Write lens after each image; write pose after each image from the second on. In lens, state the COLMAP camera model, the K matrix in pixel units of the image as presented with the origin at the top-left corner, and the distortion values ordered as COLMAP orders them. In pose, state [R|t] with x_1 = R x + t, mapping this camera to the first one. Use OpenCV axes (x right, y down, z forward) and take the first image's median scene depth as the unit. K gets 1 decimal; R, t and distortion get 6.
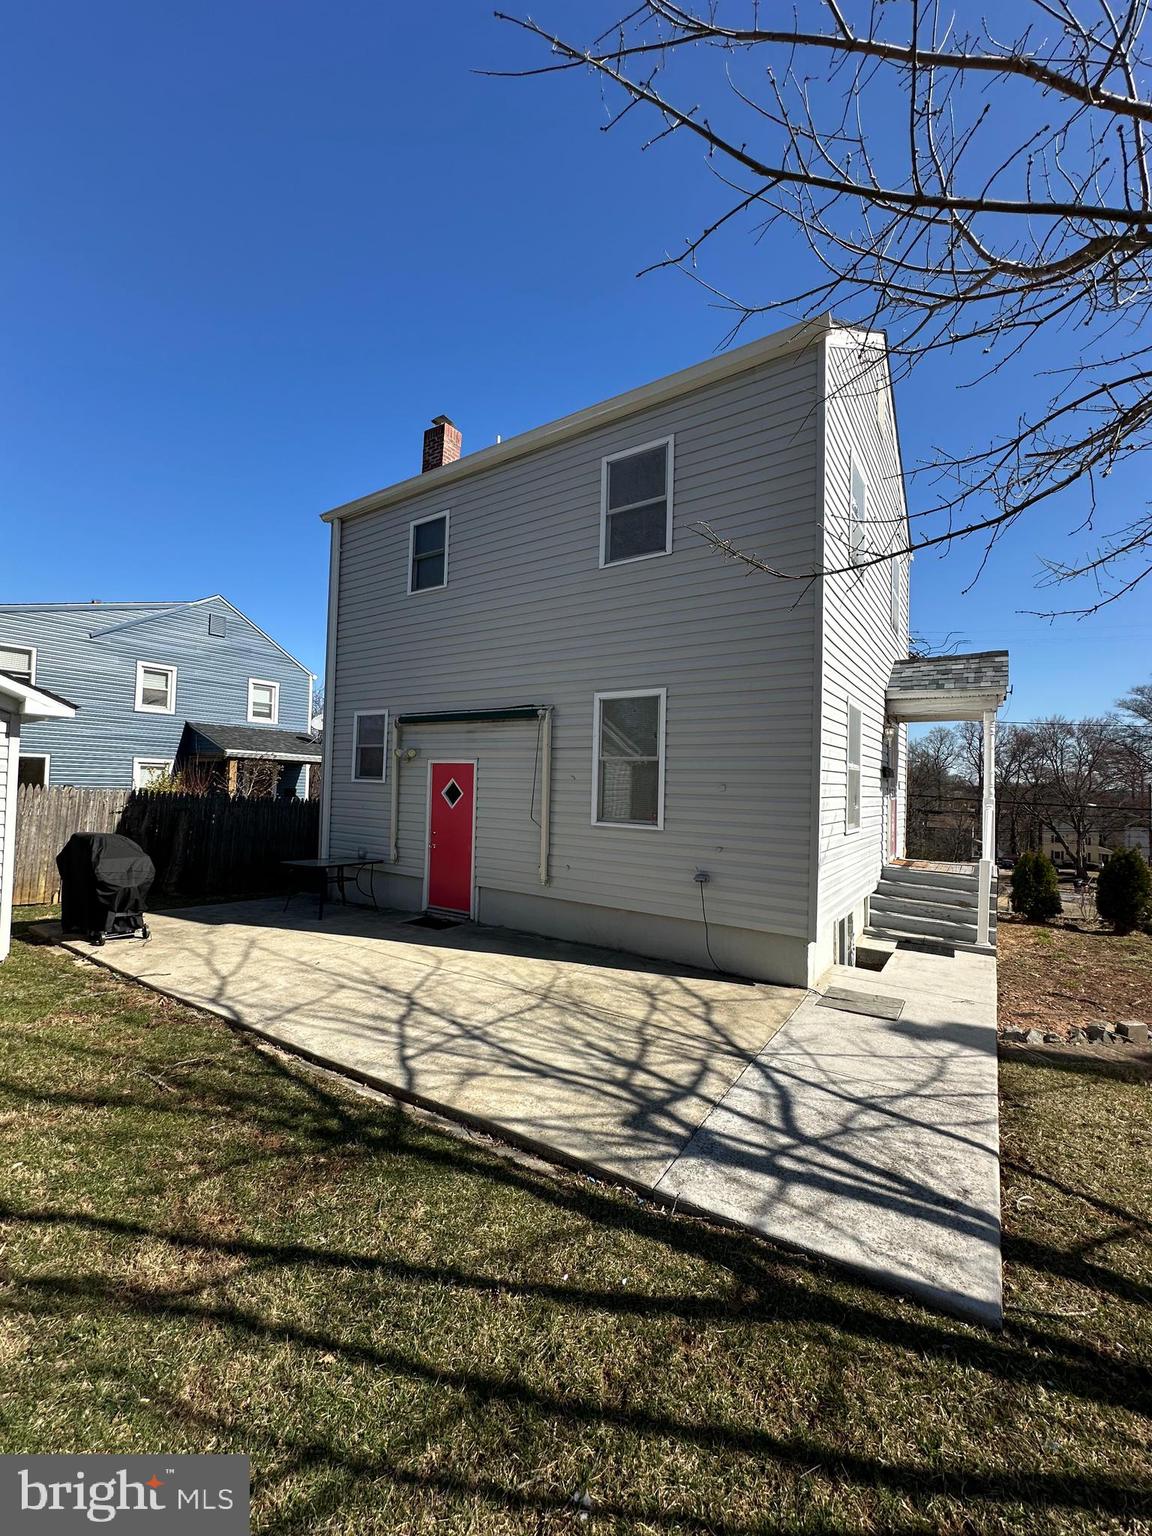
lens RADIAL K [[610.9, 0, 576.6], [0, 610.9, 769.8], [0, 0, 1]] dist [-0.001001, 0.000369]
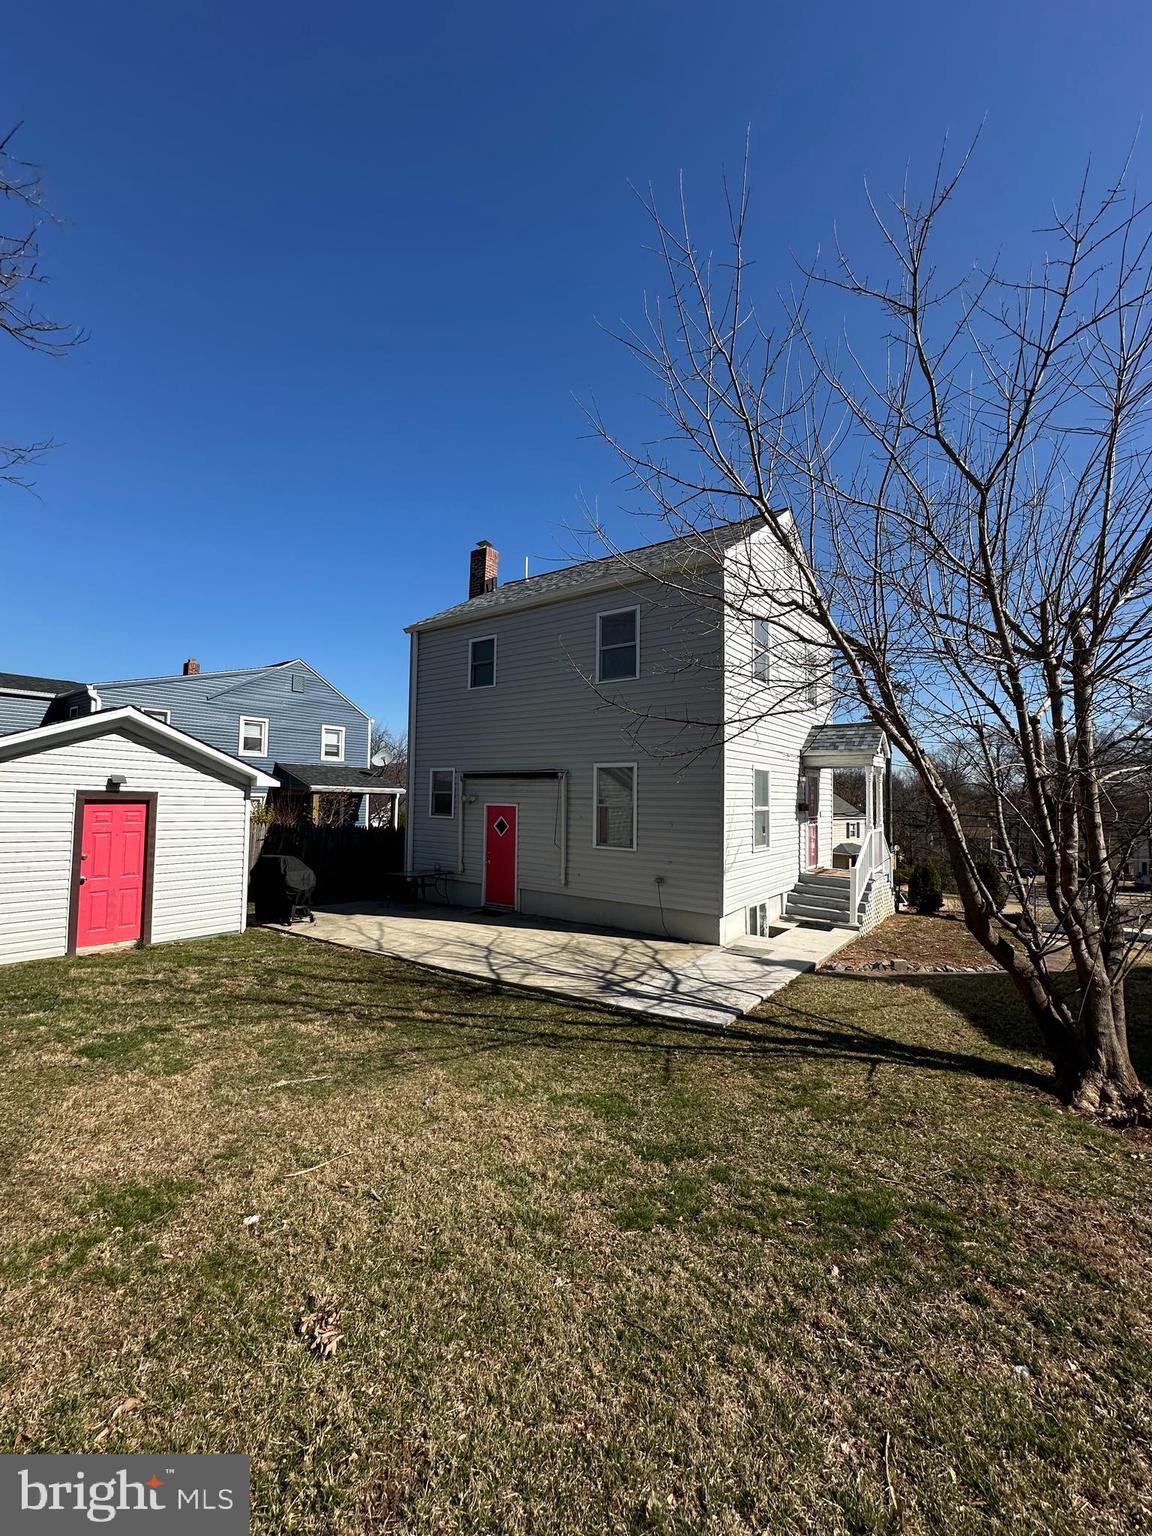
lens RADIAL K [[610.9, 0, 576.2], [0, 610.9, 769.6], [0, 0, 1]] dist [-0.001001, 0.000369]
pose [[0.999259, -0.014326, -0.035716, 0.048000], [0.013566, 0.999678, -0.021441, -0.091278], [0.036011, 0.020941, 0.999132, -0.679766]]
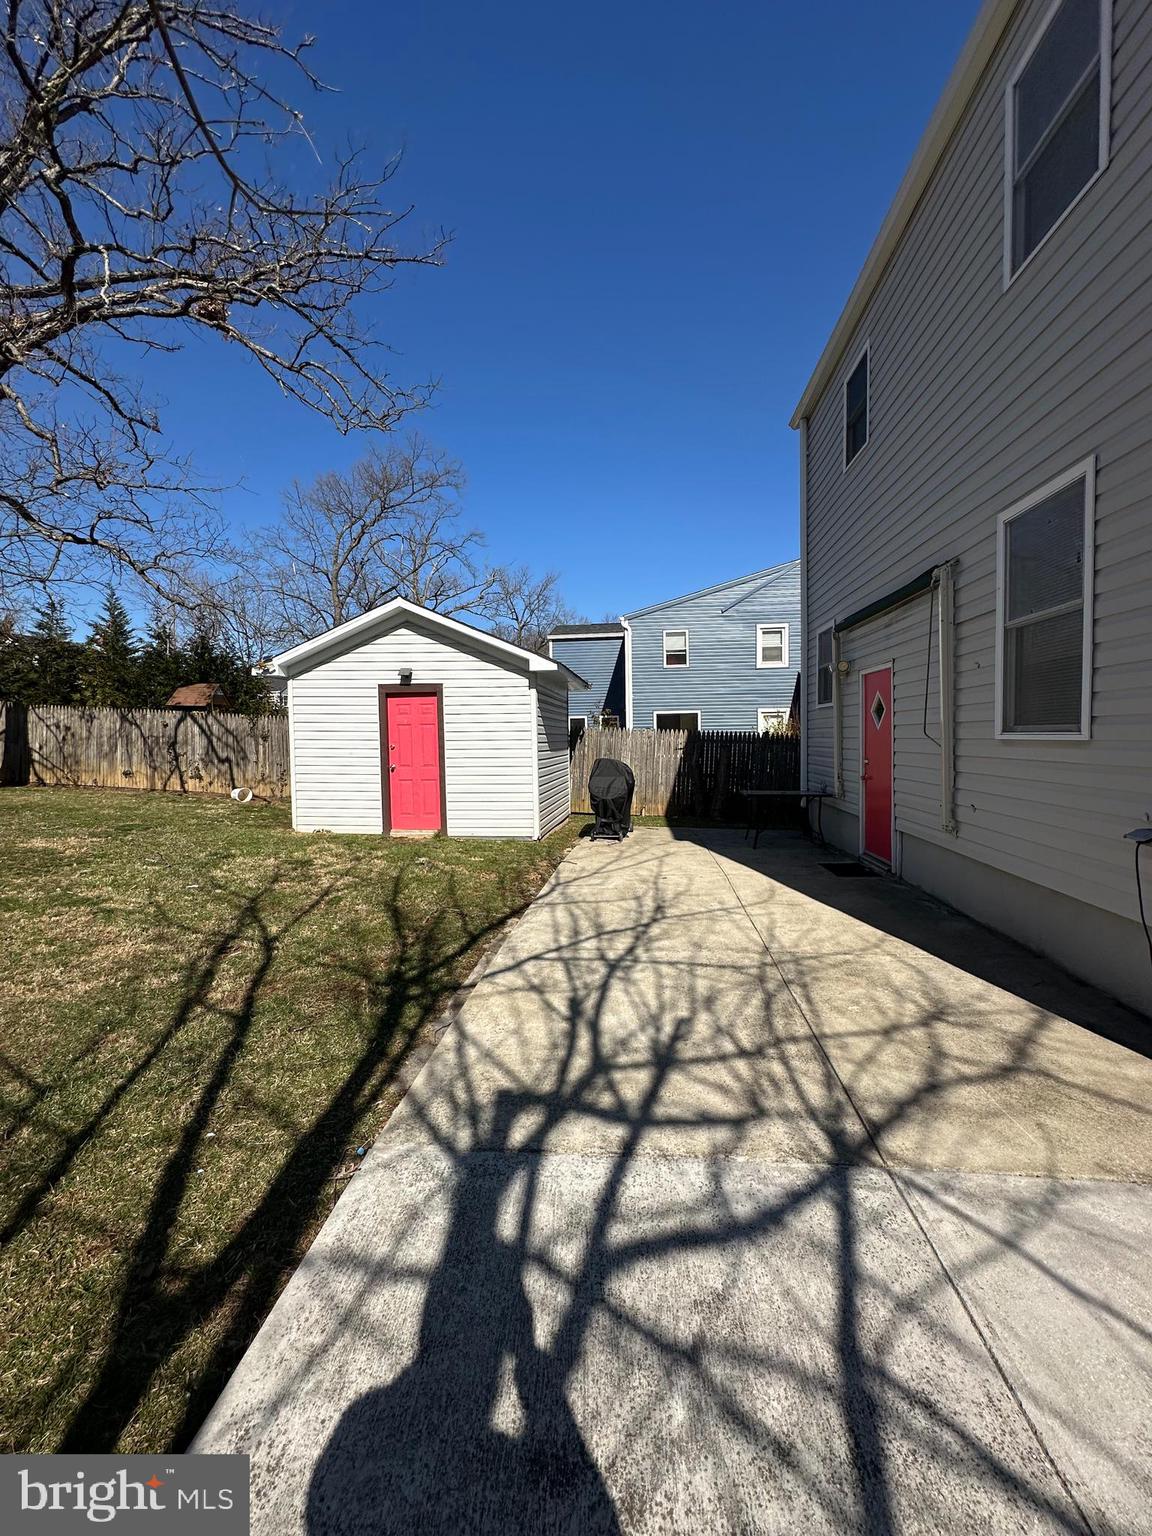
lens RADIAL K [[610.9, 0, 578.6], [0, 610.9, 767.2], [0, 0, 1]] dist [-0.001001, 0.000369]
pose [[0.471117, 0.008745, -0.882027, 0.430062], [0.053161, 0.997852, 0.038288, 0.086937], [0.880467, -0.064927, 0.469640, 0.417842]]
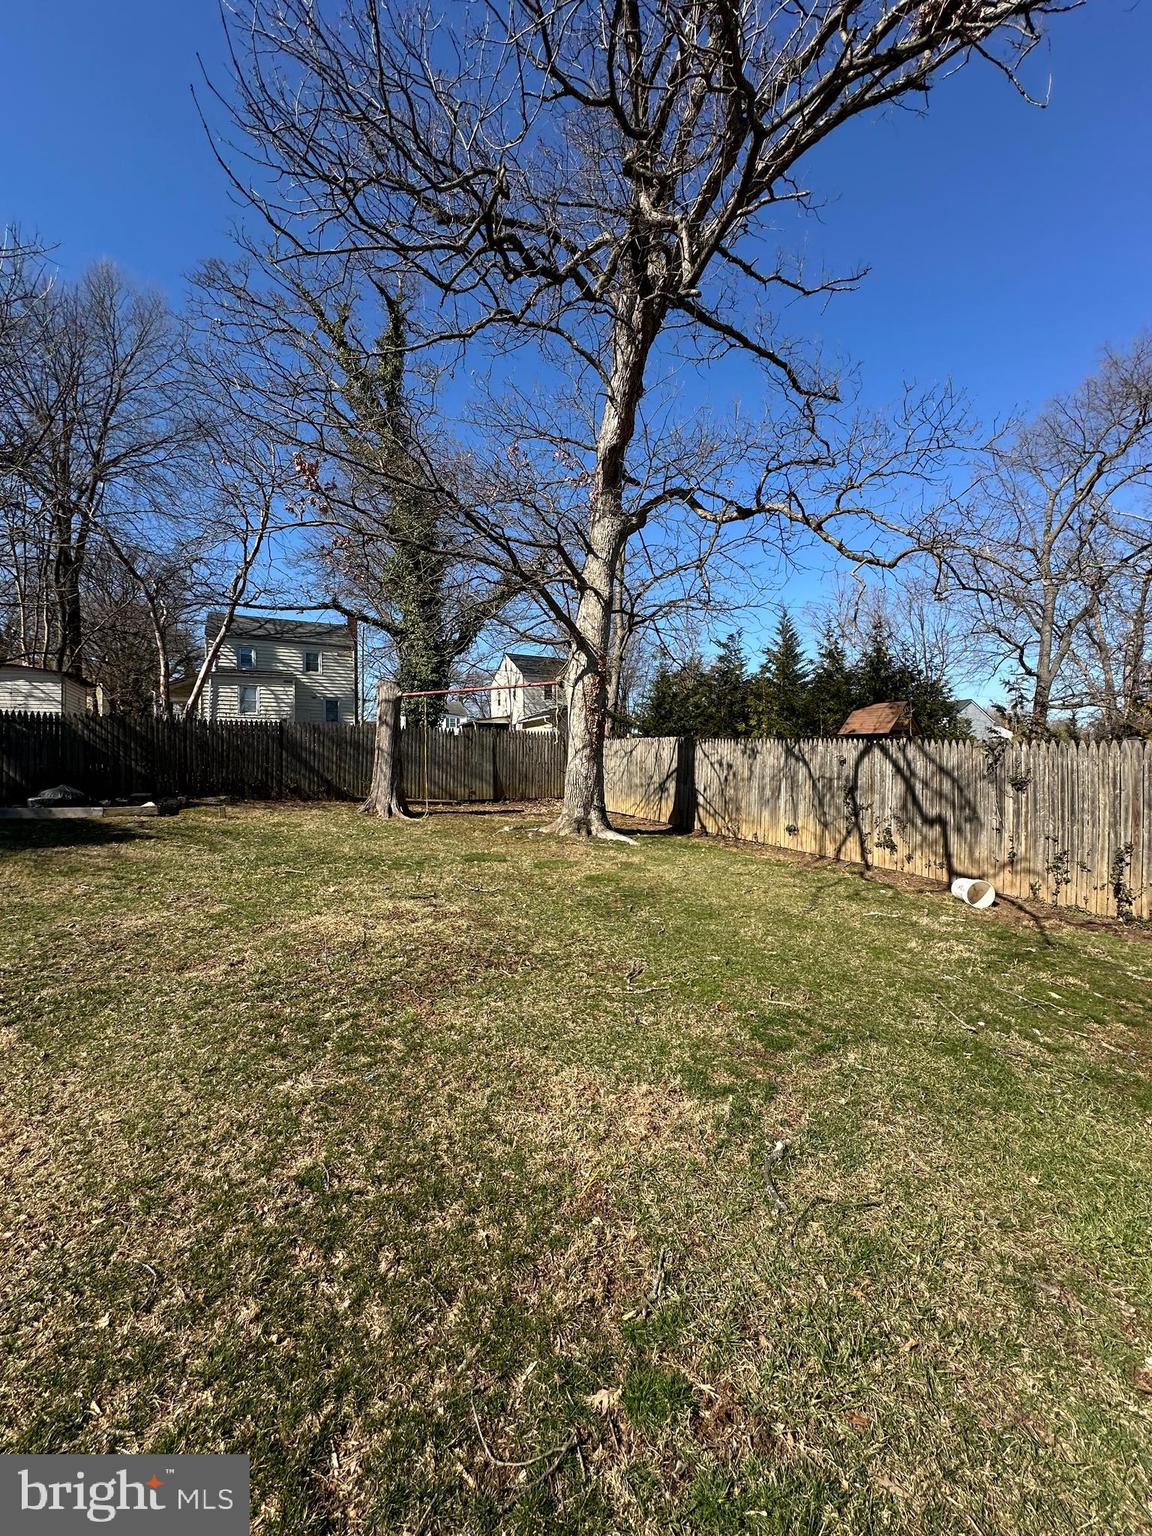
lens RADIAL K [[610.9, 0, 577.7], [0, 610.9, 767.8], [0, 0, 1]] dist [-0.001001, 0.000369]
pose [[-0.469745, -0.036379, -0.882052, -0.721943], [0.020731, 0.998420, -0.052219, 0.013807], [0.882559, -0.042816, -0.468249, 0.263135]]
